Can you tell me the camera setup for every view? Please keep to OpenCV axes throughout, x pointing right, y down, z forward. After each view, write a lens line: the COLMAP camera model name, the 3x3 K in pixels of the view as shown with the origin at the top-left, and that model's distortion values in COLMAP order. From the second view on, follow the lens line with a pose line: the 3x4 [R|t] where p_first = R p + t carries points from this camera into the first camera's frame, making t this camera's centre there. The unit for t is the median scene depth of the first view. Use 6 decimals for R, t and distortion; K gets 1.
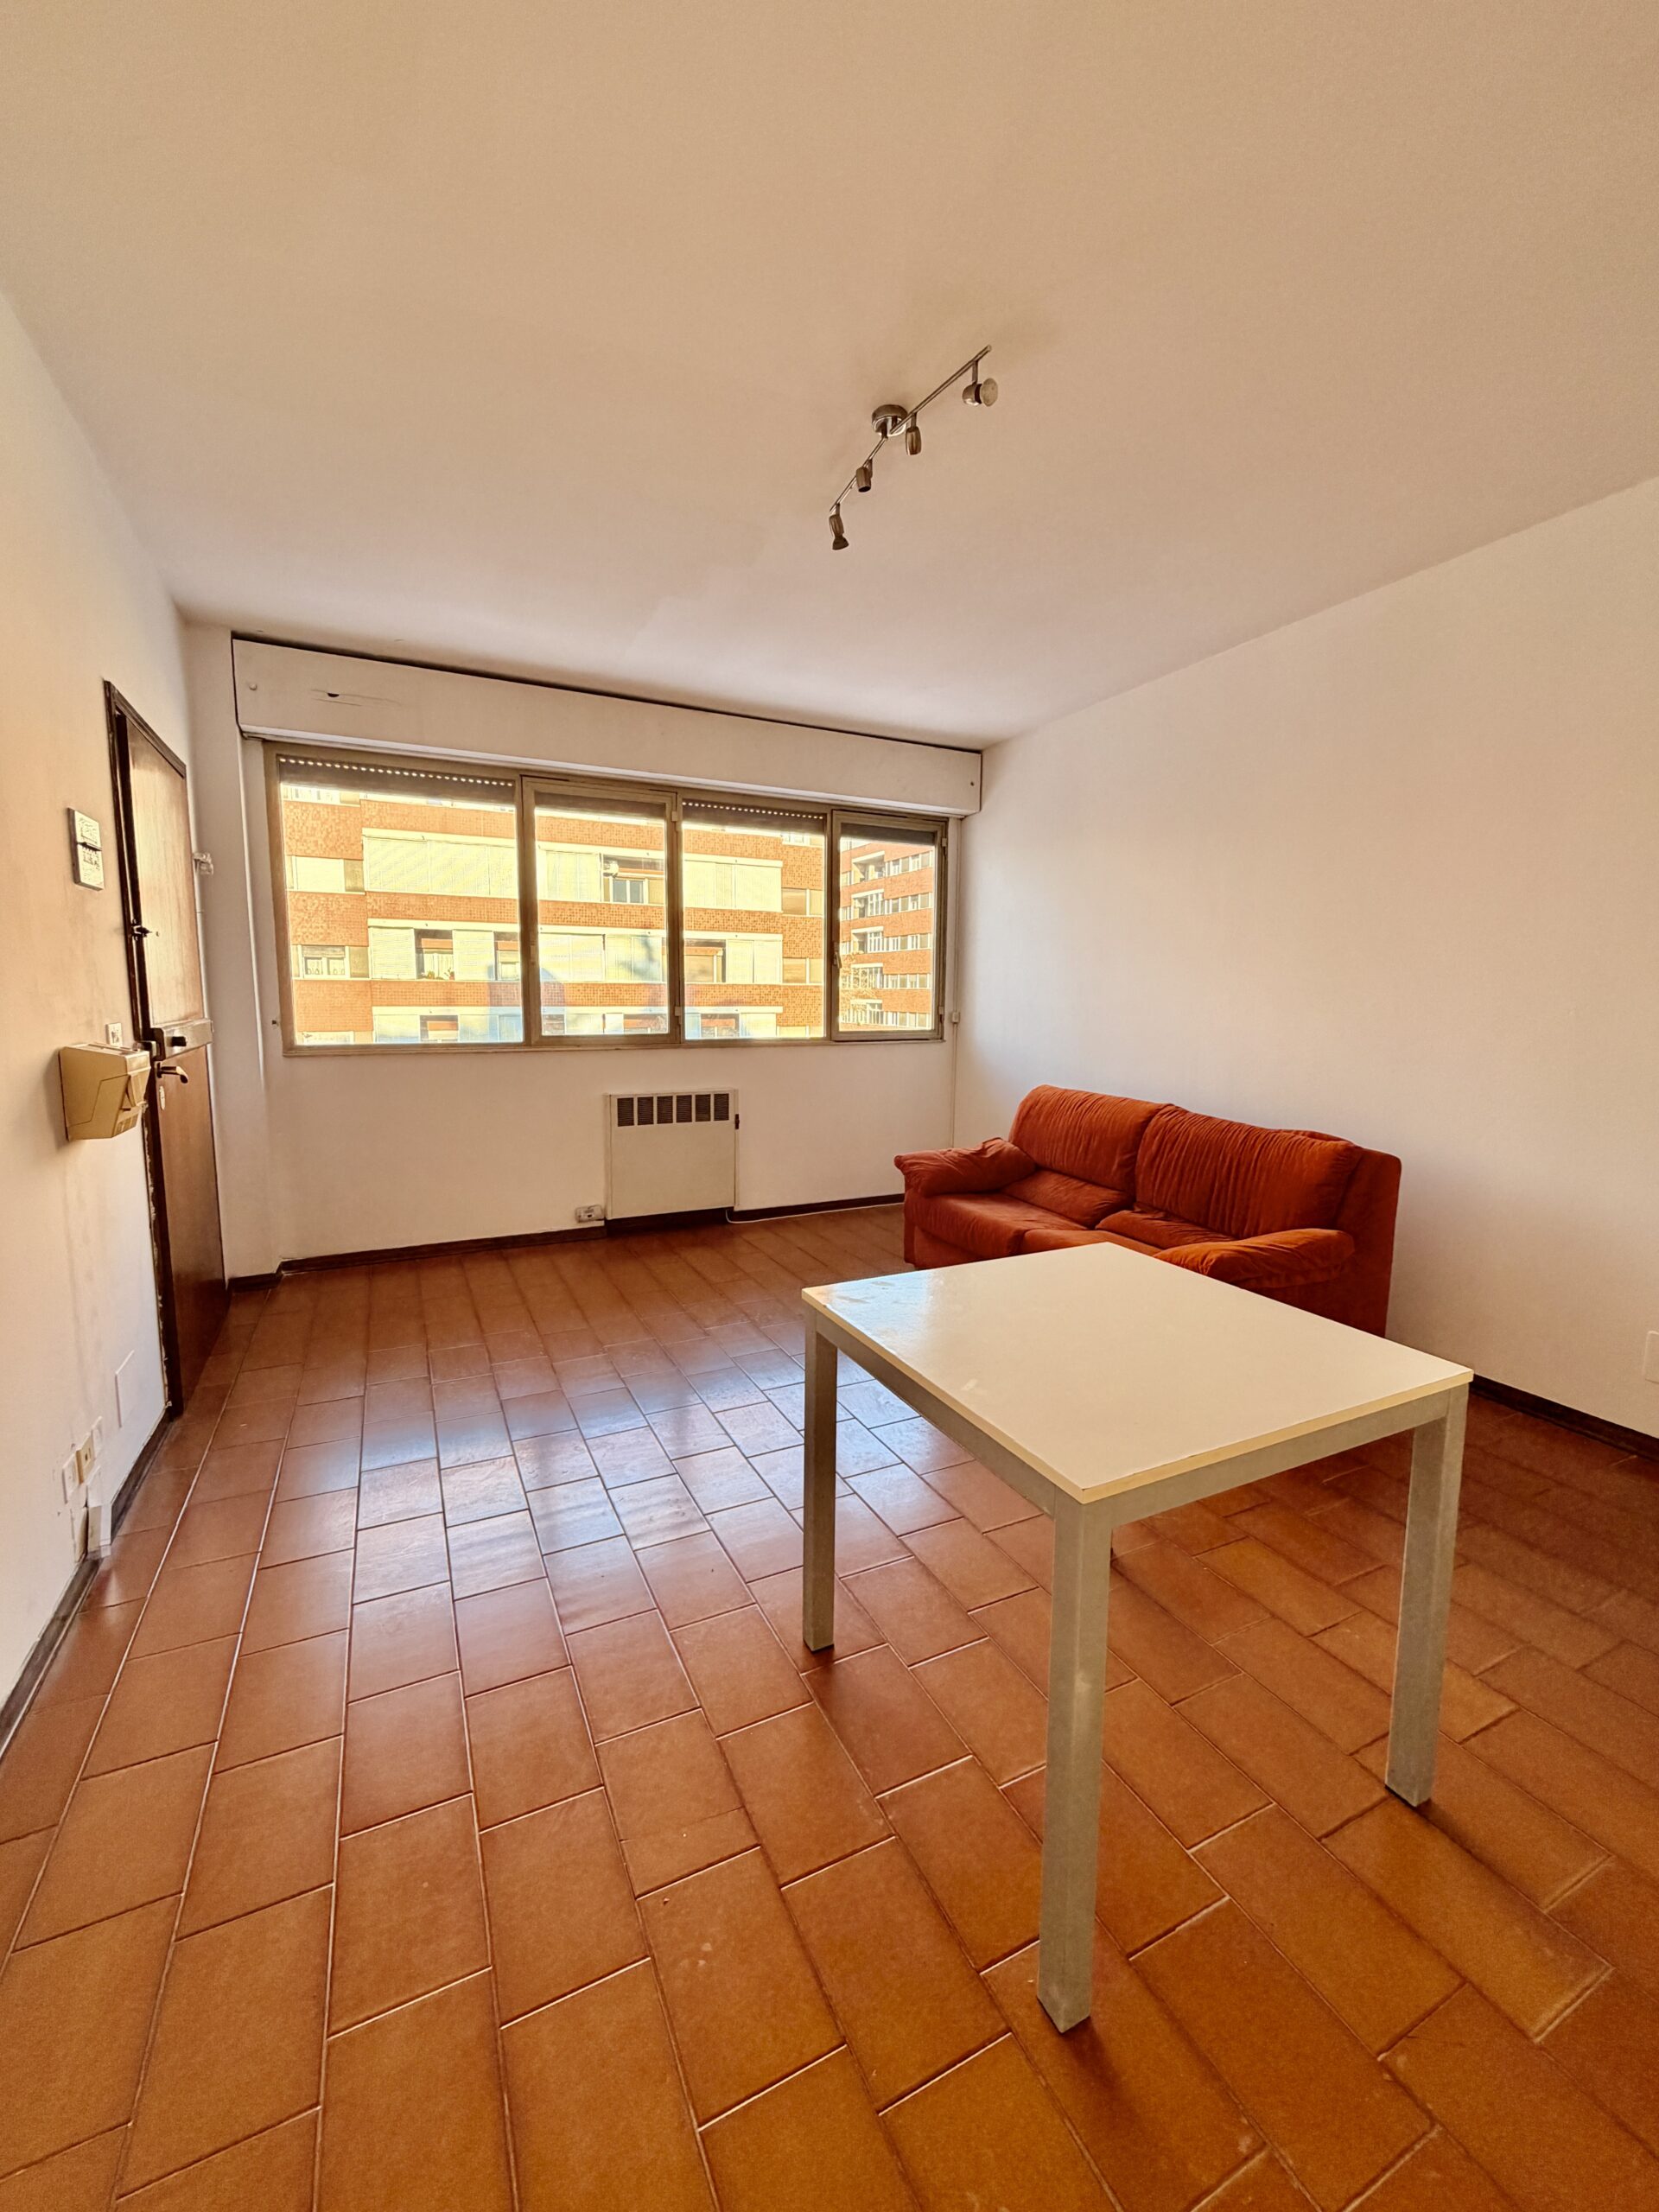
lens RADIAL K [[891.4, 0, 831.6], [0, 891.4, 1098.3], [0, 0, 1]] dist [0.000694, -0.000089]
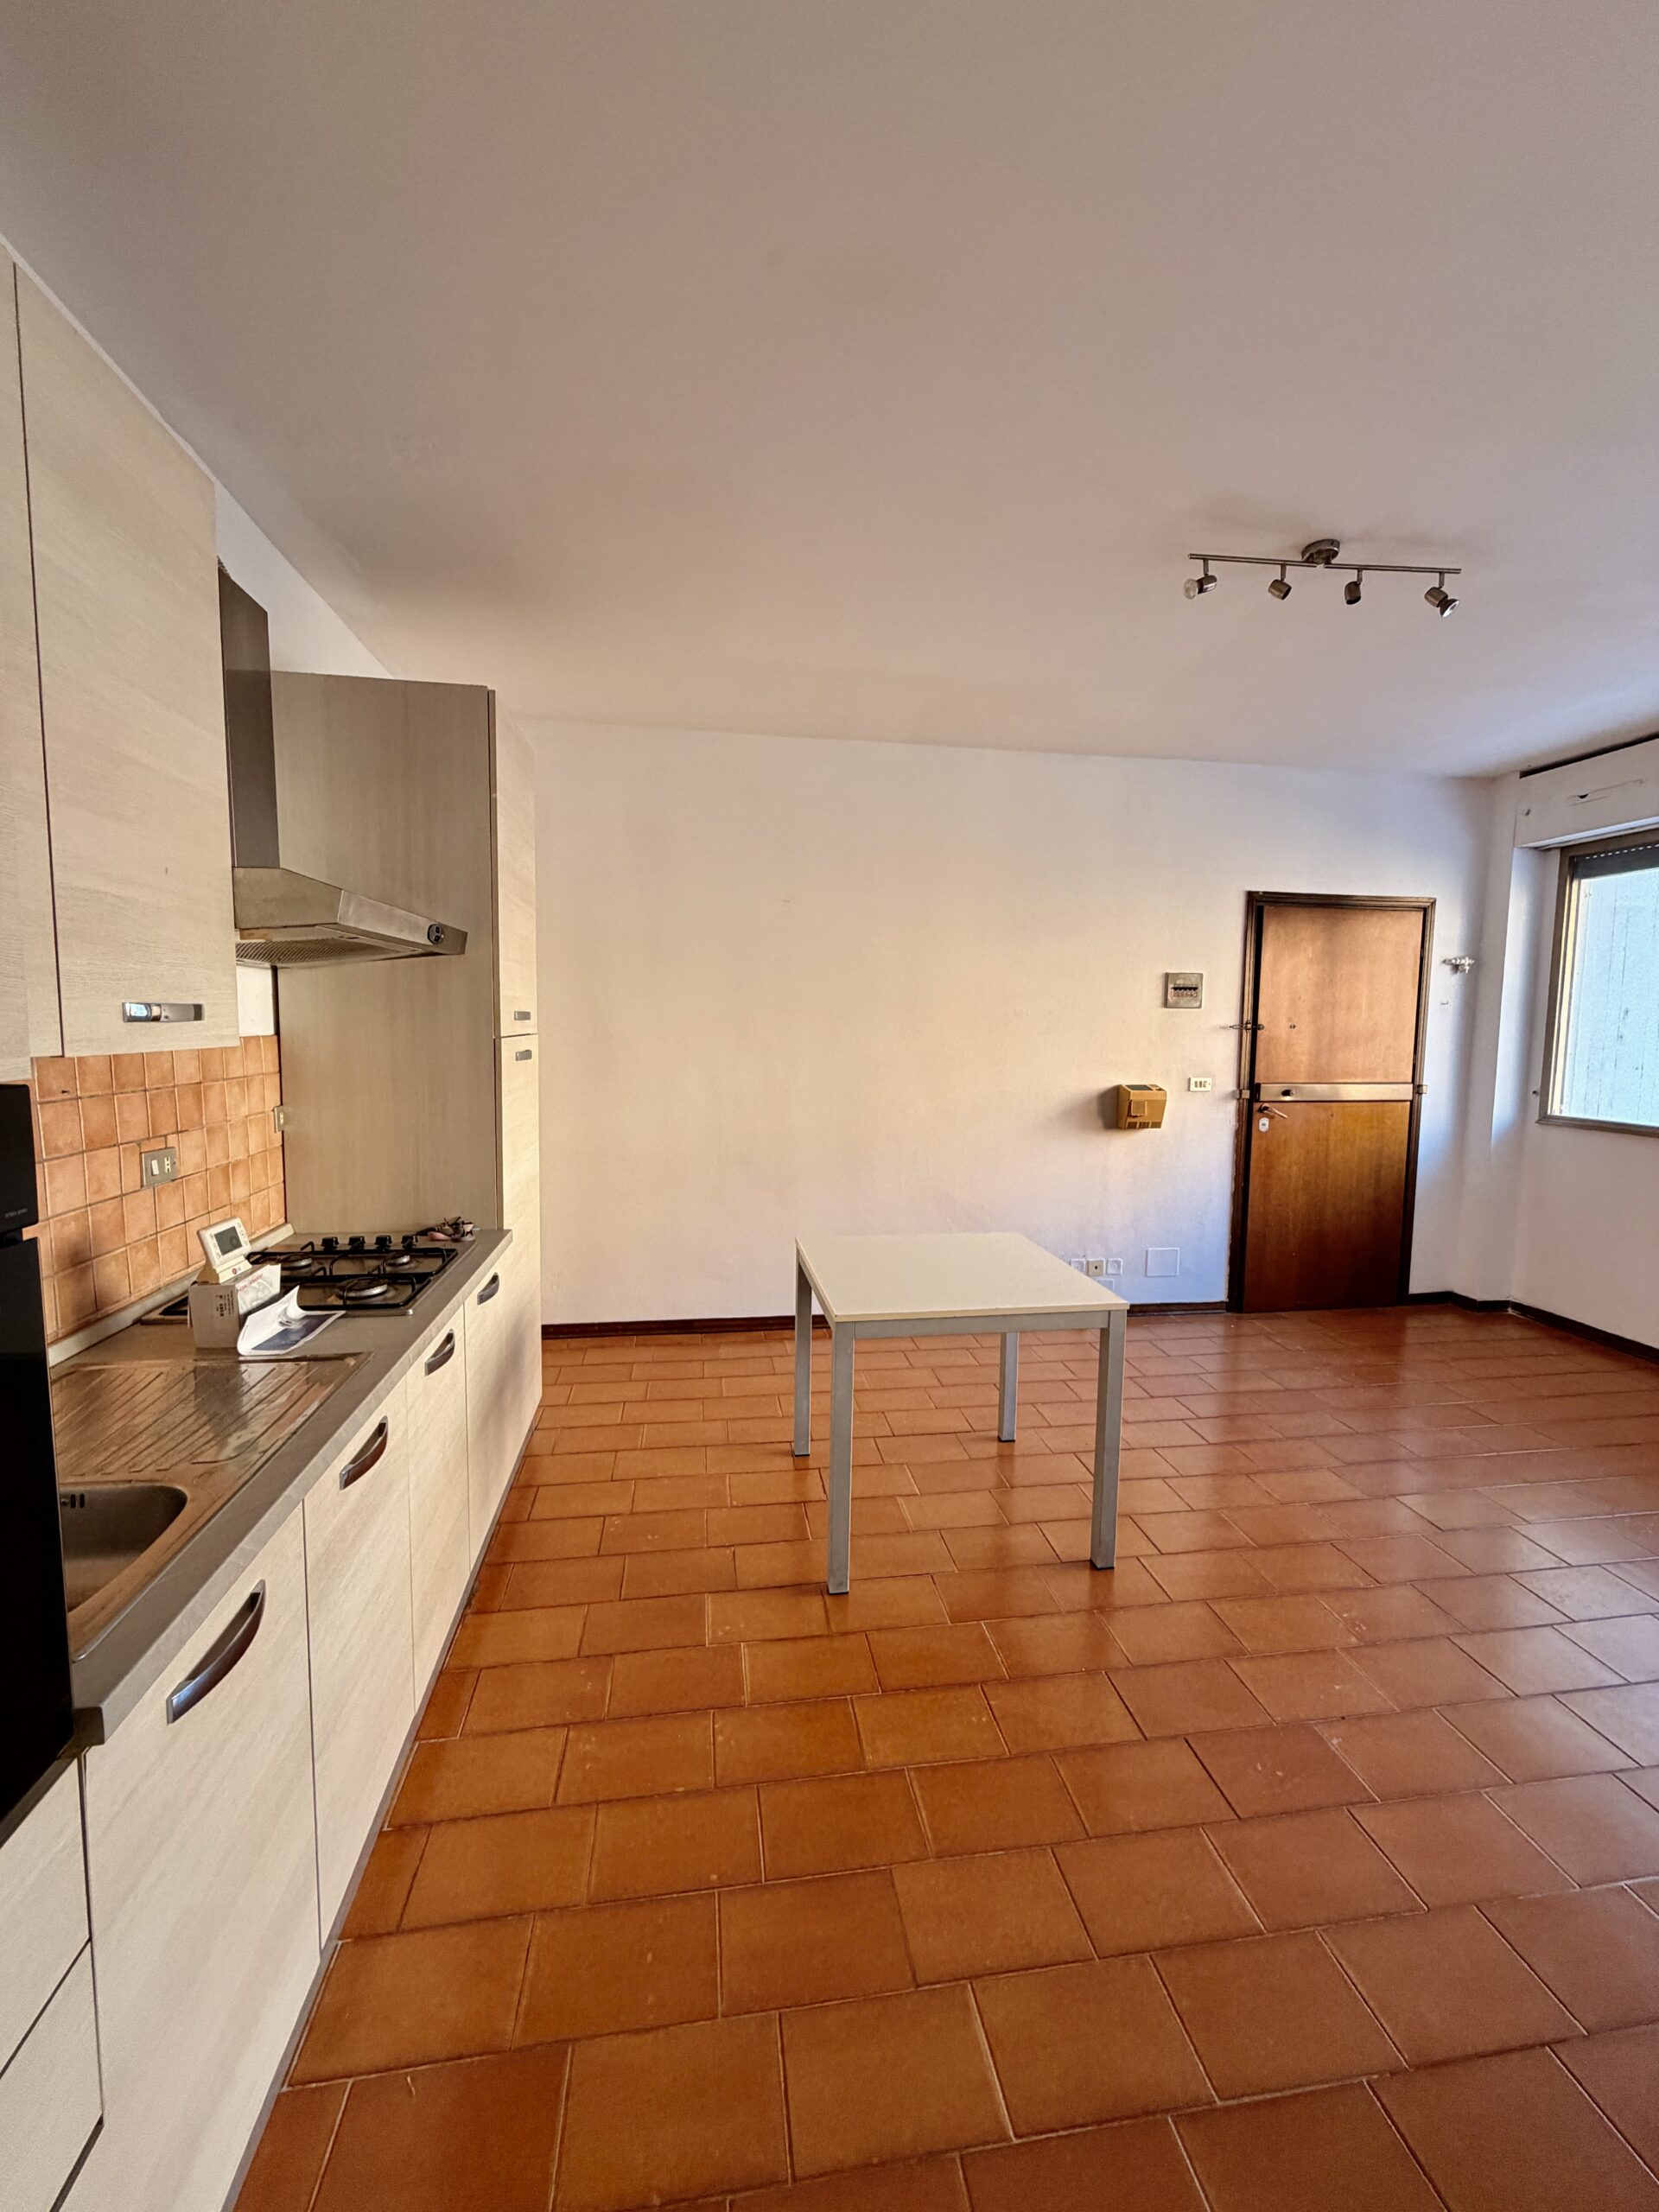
lens RADIAL K [[881.8, 0, 830.7], [0, 881.8, 1100.9], [0, 0, 1]] dist [0.000389, -0.000155]
pose [[-0.301584, 0.072728, -0.950662, 0.788866], [-0.129280, 0.984759, 0.116349, -0.098033], [0.944634, 0.157990, -0.287585, 0.520182]]
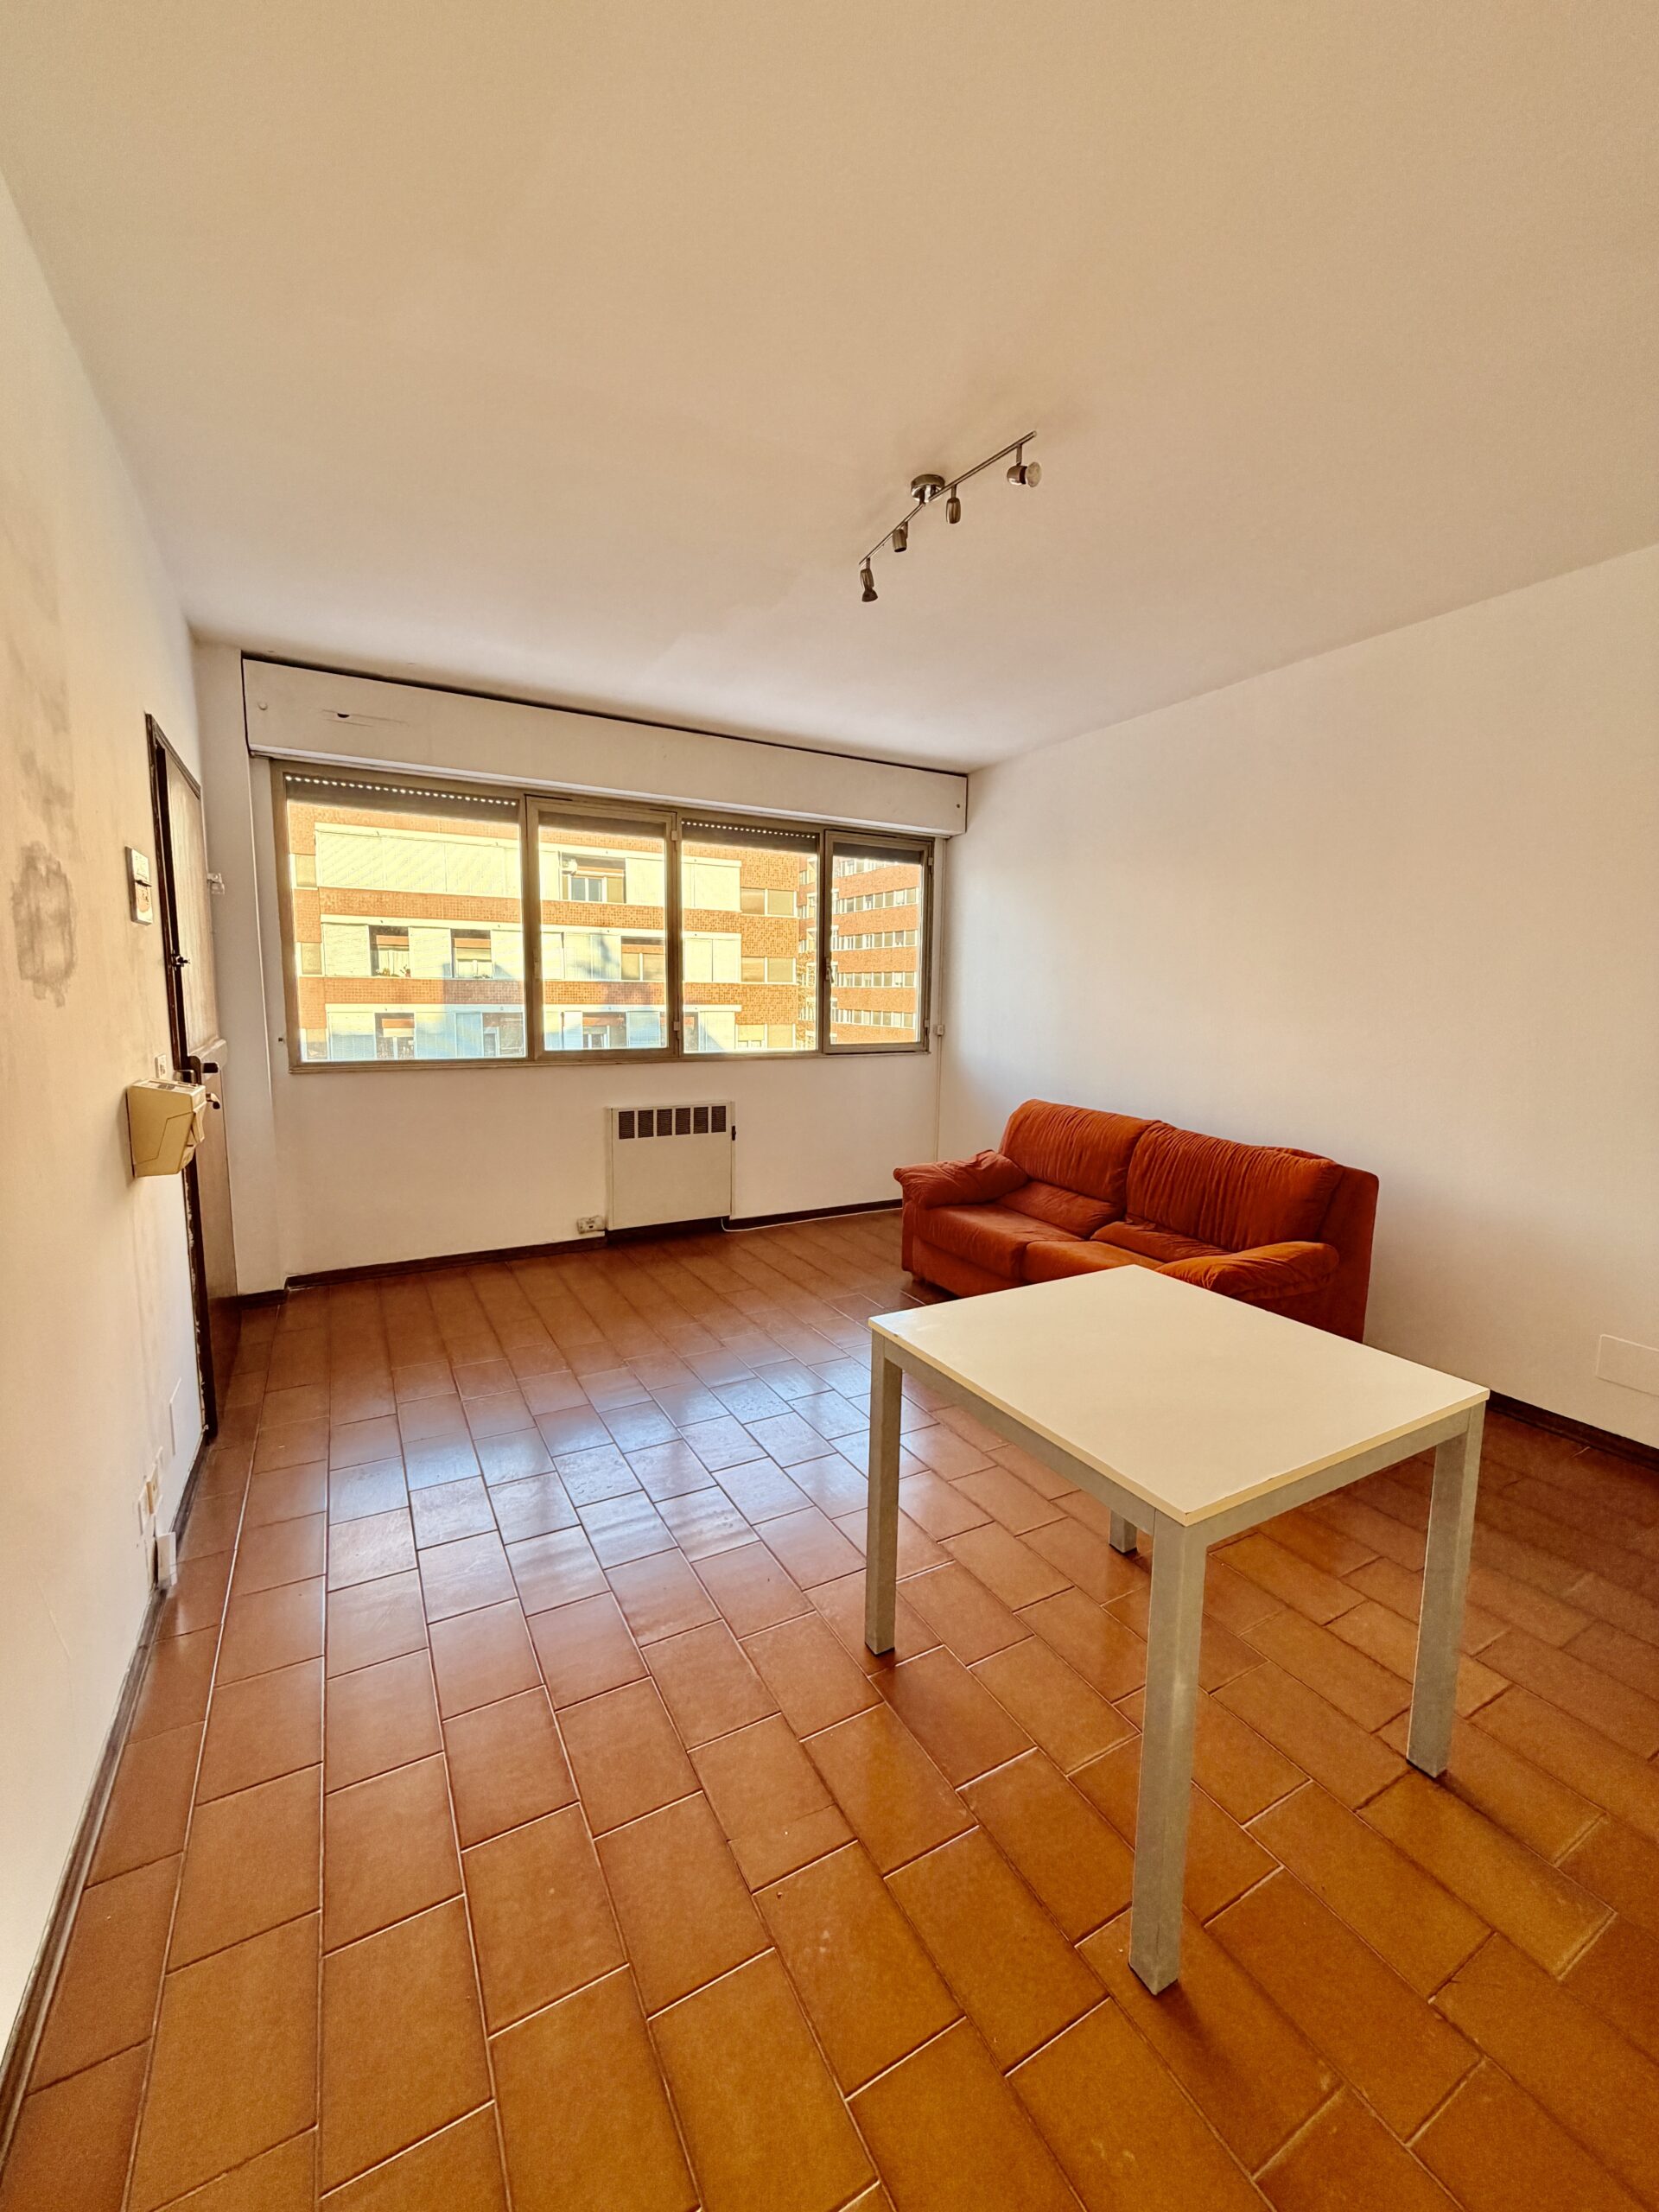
lens RADIAL K [[879.1, 0, 831.7], [0, 879.1, 1098.5], [0, 0, 1]] dist [0.000347, -0.000074]
pose [[0.998593, -0.001084, 0.053009, -0.063782], [0.000795, 0.999985, 0.005468, -0.026055], [-0.053014, -0.005418, 0.998579, -0.023168]]
